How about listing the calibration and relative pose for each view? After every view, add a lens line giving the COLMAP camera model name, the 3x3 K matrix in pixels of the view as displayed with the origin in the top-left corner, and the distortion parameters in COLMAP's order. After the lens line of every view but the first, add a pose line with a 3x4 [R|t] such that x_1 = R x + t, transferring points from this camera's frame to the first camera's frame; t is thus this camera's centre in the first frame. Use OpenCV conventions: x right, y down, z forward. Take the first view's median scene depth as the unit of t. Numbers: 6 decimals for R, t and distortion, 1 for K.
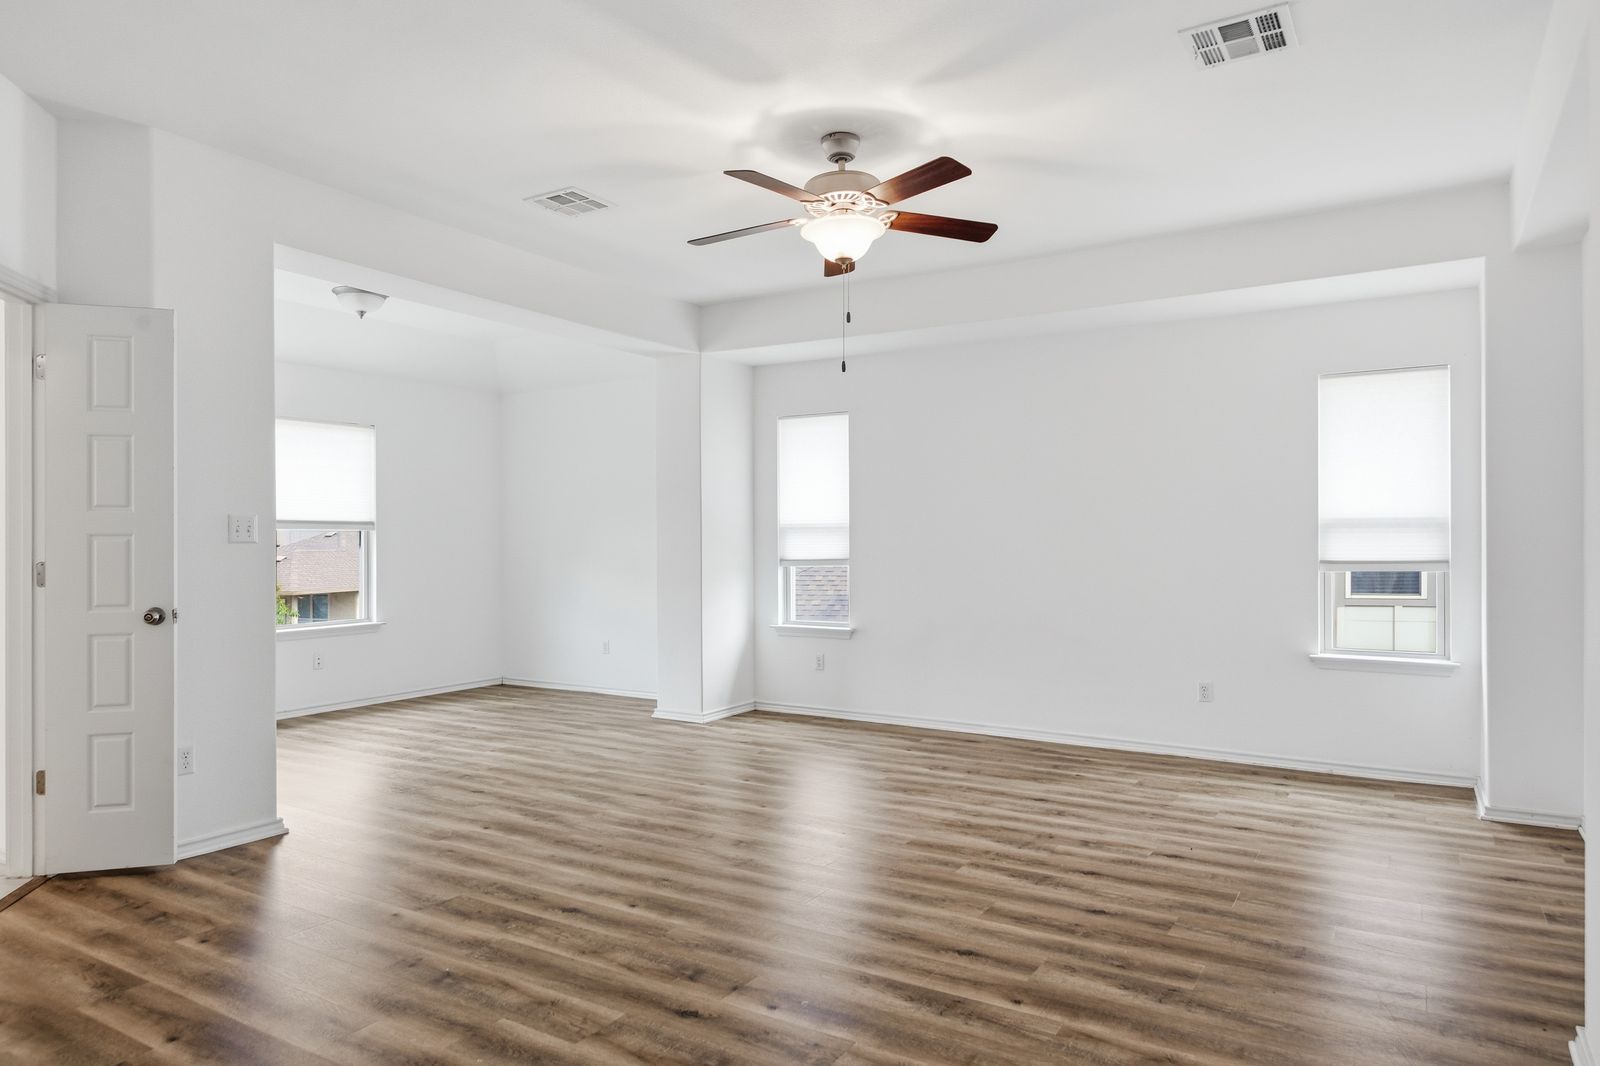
lens RADIAL K [[1007.4, 0, 798.1], [0, 1007.4, 538.9], [0, 0, 1]] dist [0.004221, 0.001680]
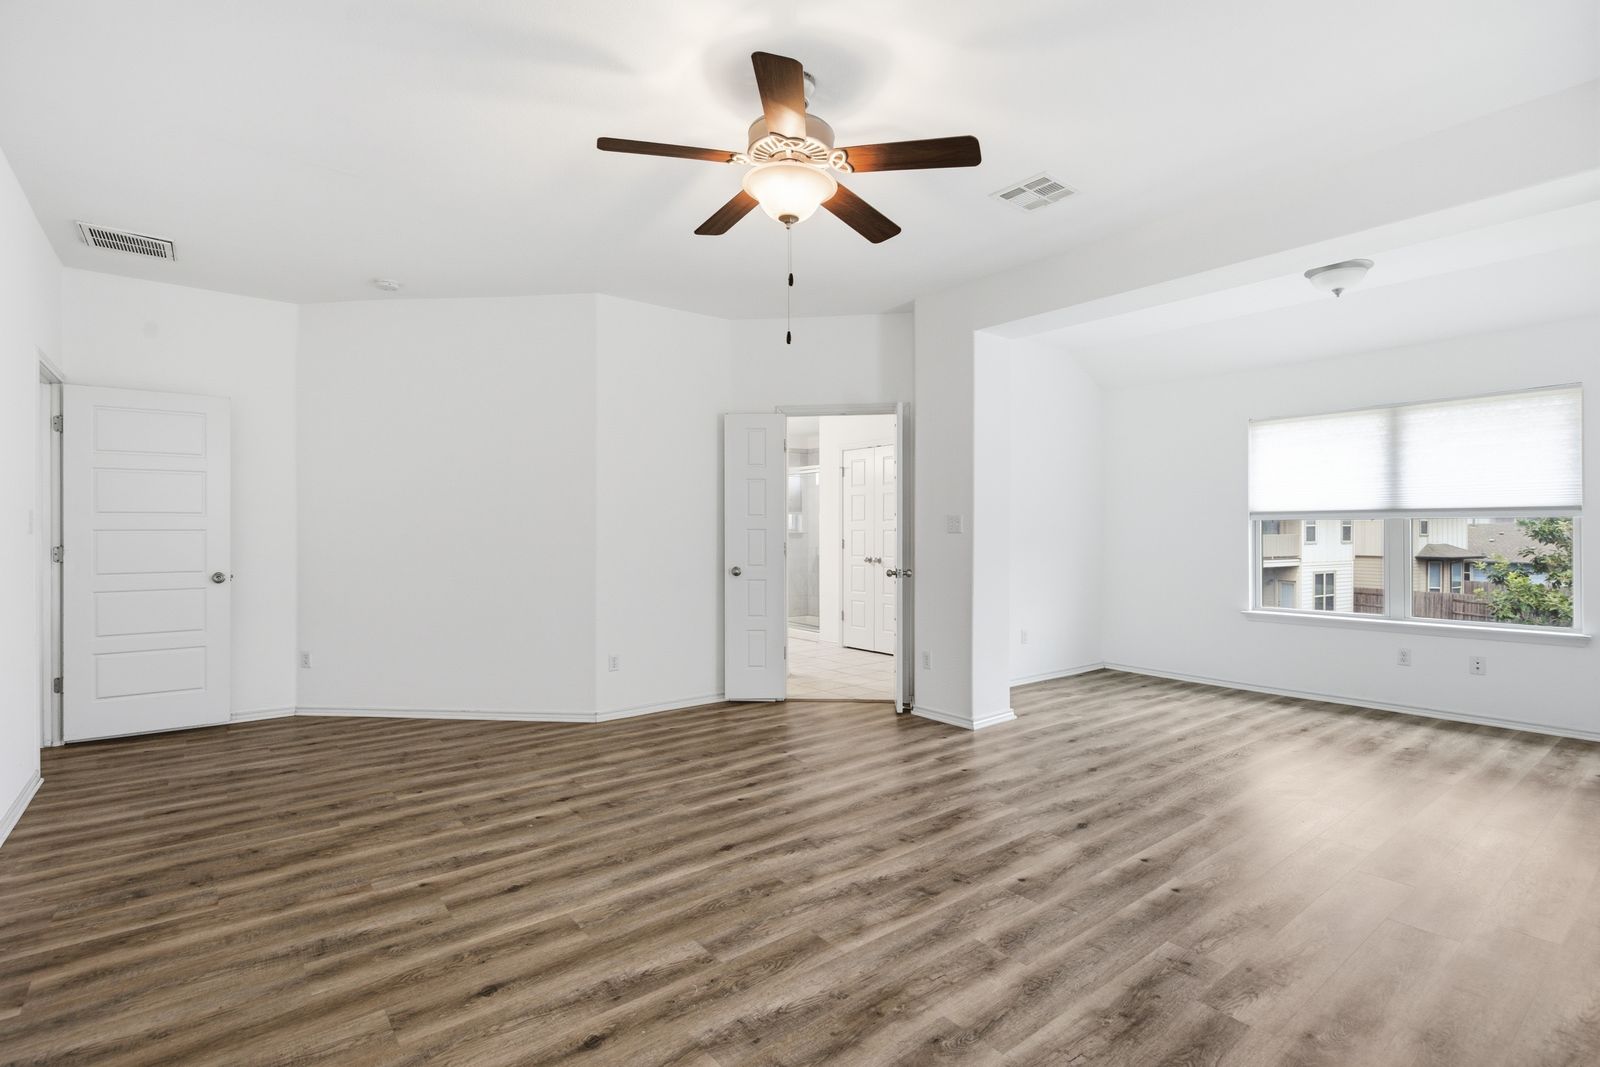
lens RADIAL K [[760.3, 0, 796.6], [0, 760.3, 529.6], [0, 0, 1]] dist [0.009510, -0.001909]
pose [[-0.341054, 0.001188, -0.940043, 0.887259], [0.004048, 0.999992, -0.000205, -0.002335], [0.940035, -0.003875, -0.341056, 1.616836]]
